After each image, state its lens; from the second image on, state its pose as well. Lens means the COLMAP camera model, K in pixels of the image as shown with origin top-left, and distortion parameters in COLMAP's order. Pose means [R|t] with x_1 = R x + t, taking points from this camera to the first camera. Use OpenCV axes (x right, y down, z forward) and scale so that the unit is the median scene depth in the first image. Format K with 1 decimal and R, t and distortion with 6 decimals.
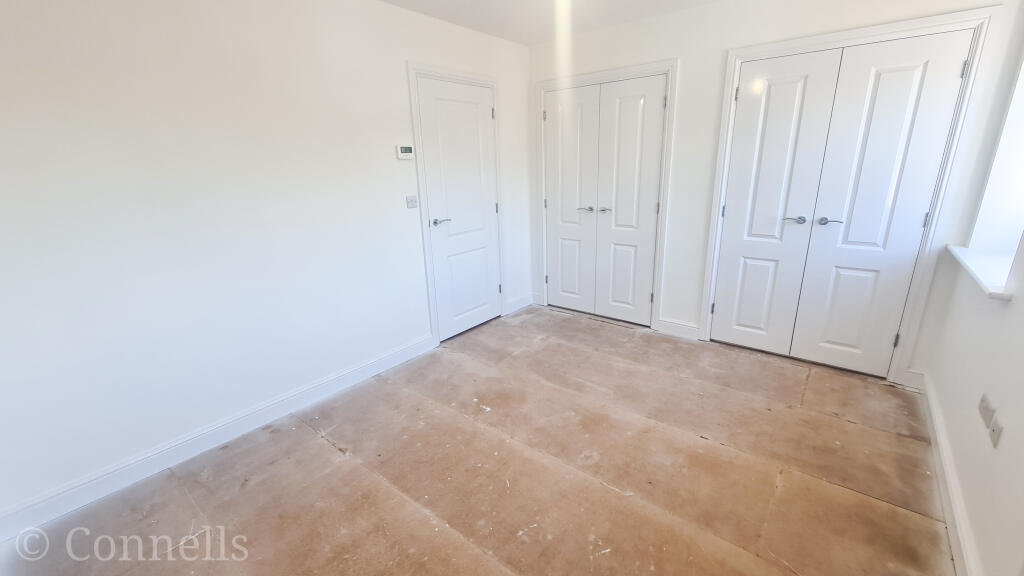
lens RADIAL K [[425.4, 0, 517.4], [0, 425.4, 291.1], [0, 0, 1]] dist [0.001392, 0.000105]
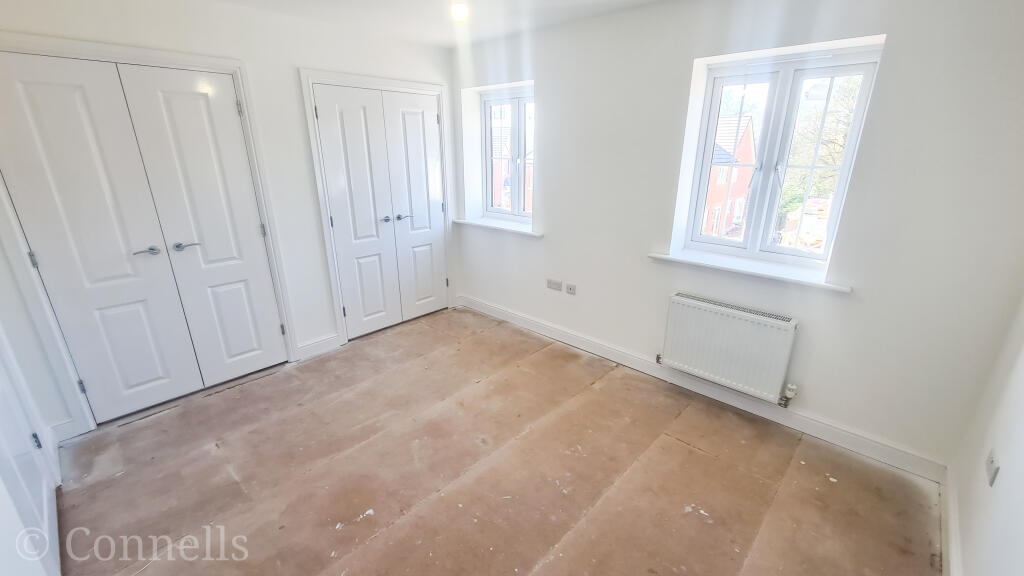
lens RADIAL K [[425.4, 0, 517.4], [0, 425.4, 291.1], [0, 0, 1]] dist [0.001392, 0.000105]
pose [[0.069452, -0.296653, 0.952456, -0.558535], [0.289513, 0.919664, 0.265329, -0.179698], [-0.954651, 0.257321, 0.149757, 0.450881]]
